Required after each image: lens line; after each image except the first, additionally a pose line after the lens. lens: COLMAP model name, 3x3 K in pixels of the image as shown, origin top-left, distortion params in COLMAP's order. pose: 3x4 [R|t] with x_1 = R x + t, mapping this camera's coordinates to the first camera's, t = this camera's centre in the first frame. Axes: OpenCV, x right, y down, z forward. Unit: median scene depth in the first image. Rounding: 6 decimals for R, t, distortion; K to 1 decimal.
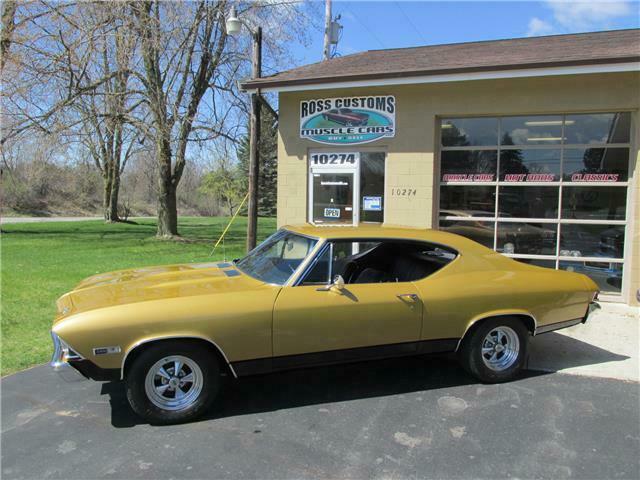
lens RADIAL K [[531.6, 0, 320.4], [0, 531.6, 239.4], [0, 0, 1]] dist [-0.027248, -0.004761]
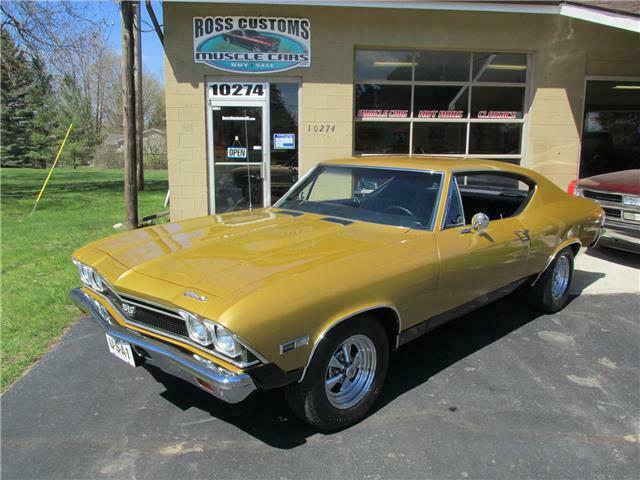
lens RADIAL K [[531.6, 0, 320.1], [0, 531.6, 241.4], [0, 0, 1]] dist [-0.027248, -0.004761]
pose [[0.896941, -0.086161, 0.433674, -0.262833], [0.040878, 0.992788, 0.112698, 0.002262], [-0.440257, -0.083355, 0.893994, 0.157821]]
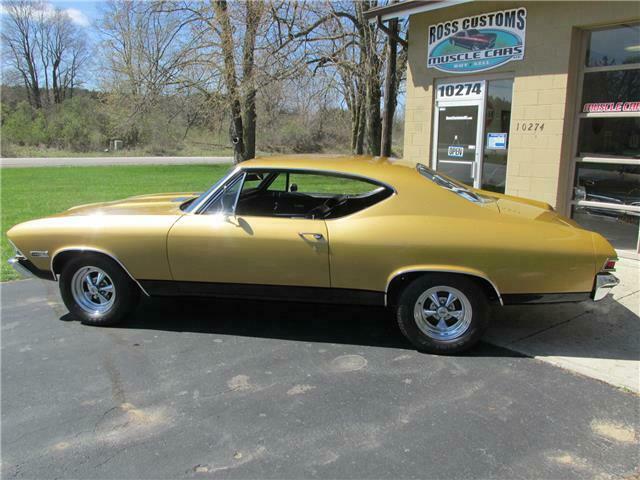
lens RADIAL K [[531.6, 0, 321.9], [0, 531.6, 237.8], [0, 0, 1]] dist [-0.027248, -0.004761]
pose [[0.867455, 0.091013, -0.489121, 0.294008], [-0.042242, 0.993048, 0.109866, 0.006004], [0.495720, -0.074643, 0.865269, 0.114325]]
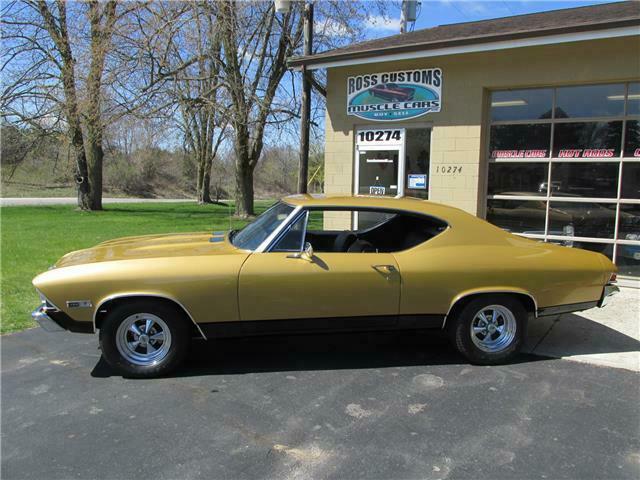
lens RADIAL K [[531.6, 0, 321.3], [0, 531.6, 236.3], [0, 0, 1]] dist [-0.027248, -0.004761]
pose [[0.982797, 0.025141, -0.182971, 0.108879], [-0.021382, 0.999518, 0.022489, 0.015257], [0.183448, -0.018190, 0.982861, 0.015544]]
